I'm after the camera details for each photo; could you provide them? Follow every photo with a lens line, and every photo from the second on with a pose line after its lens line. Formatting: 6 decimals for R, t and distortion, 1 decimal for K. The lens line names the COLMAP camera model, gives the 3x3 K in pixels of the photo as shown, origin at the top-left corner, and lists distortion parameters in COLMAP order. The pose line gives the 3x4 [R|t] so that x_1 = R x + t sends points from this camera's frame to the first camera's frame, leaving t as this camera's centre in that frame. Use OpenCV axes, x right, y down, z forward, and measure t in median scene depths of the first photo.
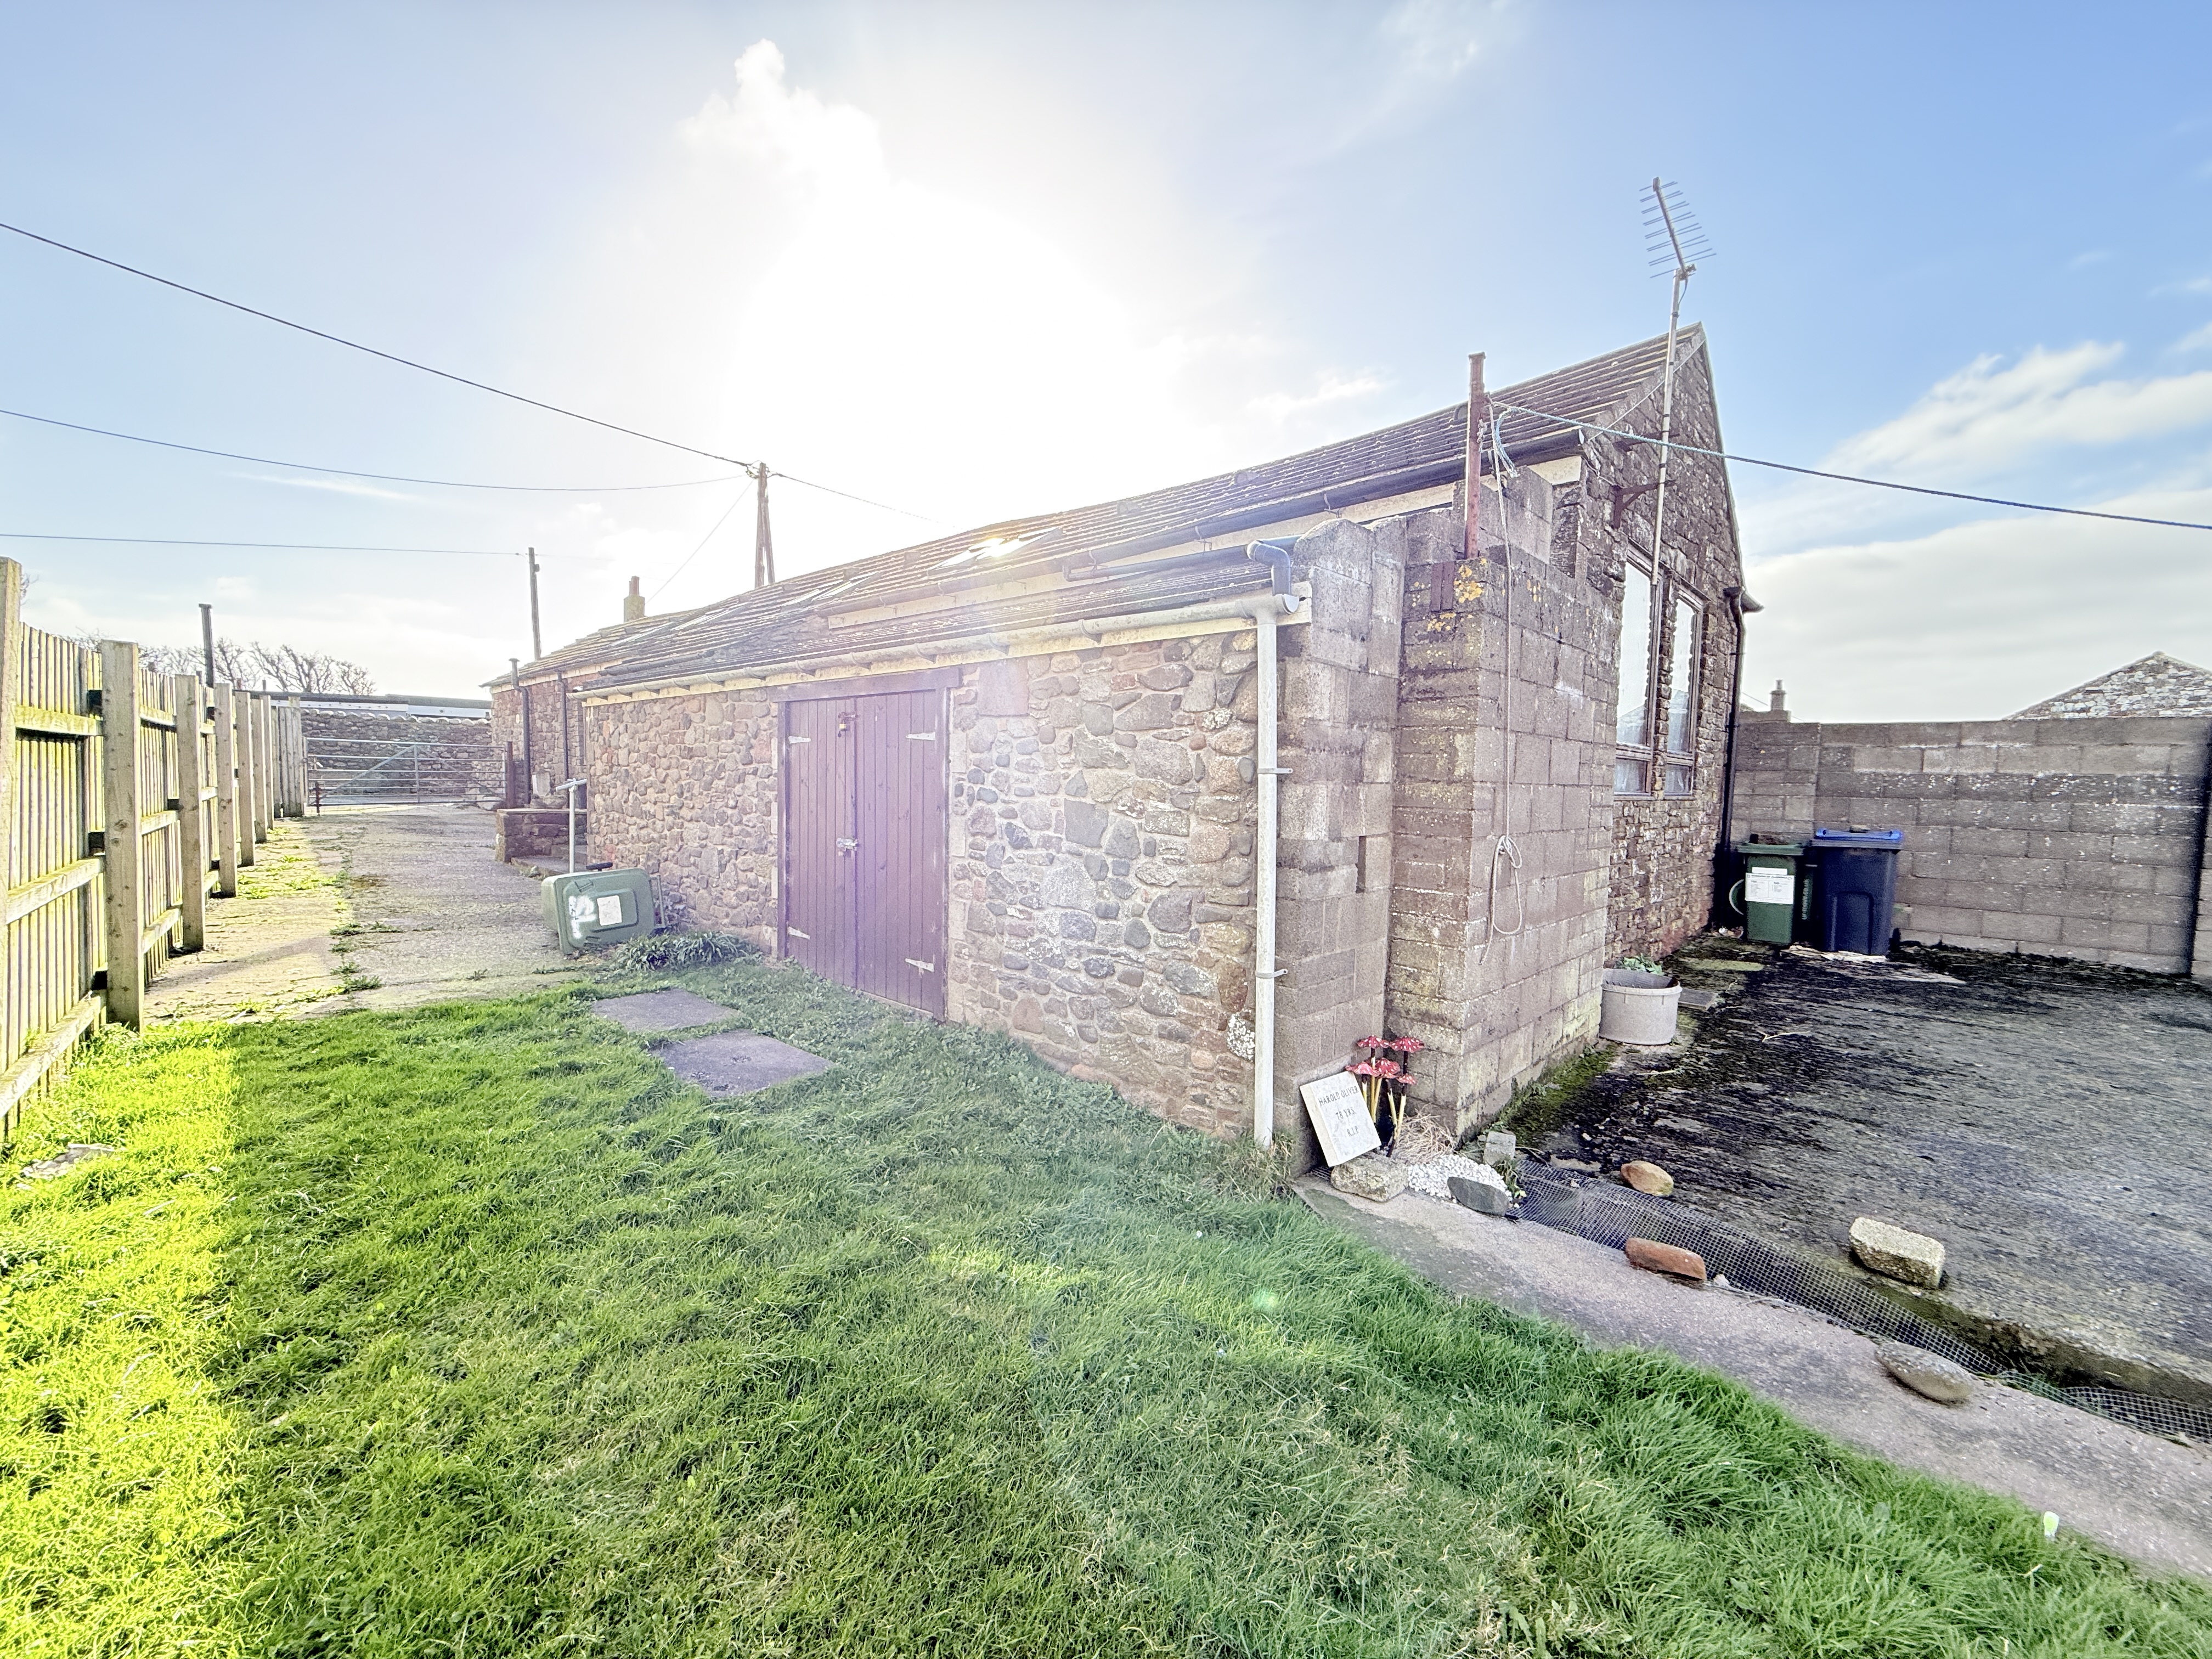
lens RADIAL K [[880.1, 0, 1091.8], [0, 880.1, 830.7], [0, 0, 1]] dist [0.012971, 0.000787]
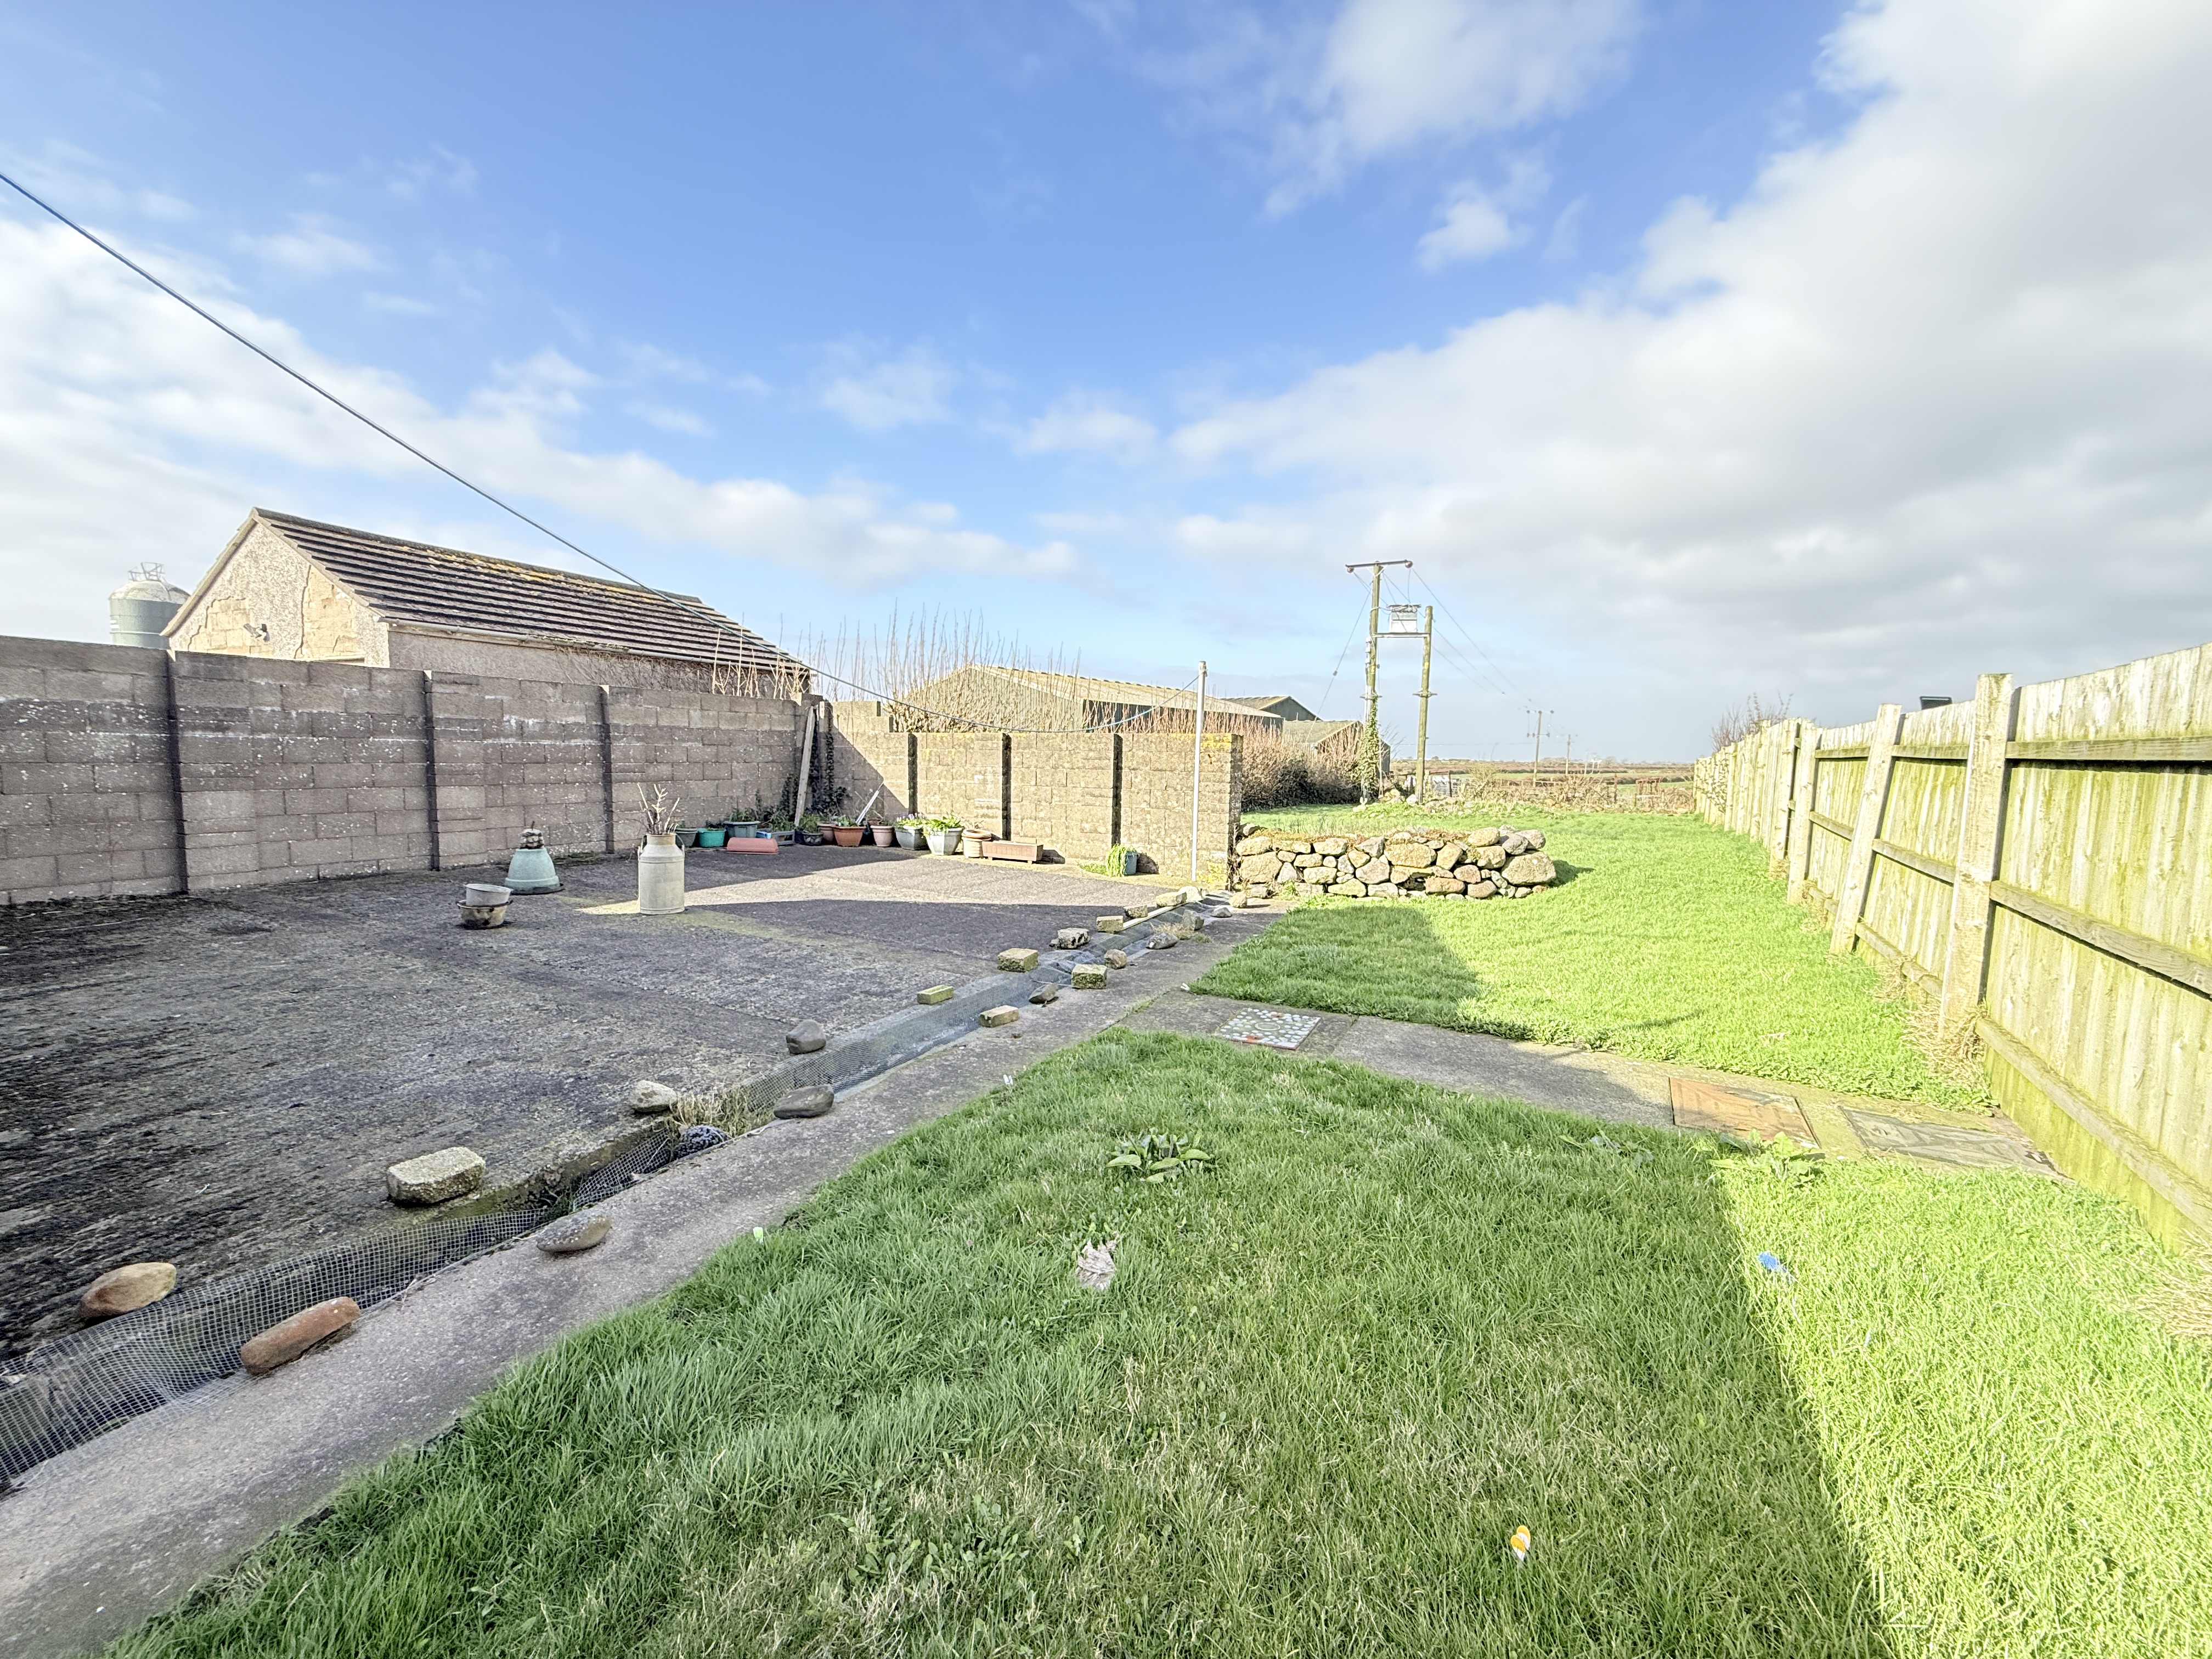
lens RADIAL K [[880.1, 0, 1107.2], [0, 880.1, 831.4], [0, 0, 1]] dist [0.012971, 0.000787]
pose [[-0.278639, -0.114076, 0.953597, -0.171294], [0.034312, 0.991104, 0.128589, -0.017834], [-0.959783, 0.068550, -0.272246, 0.367538]]
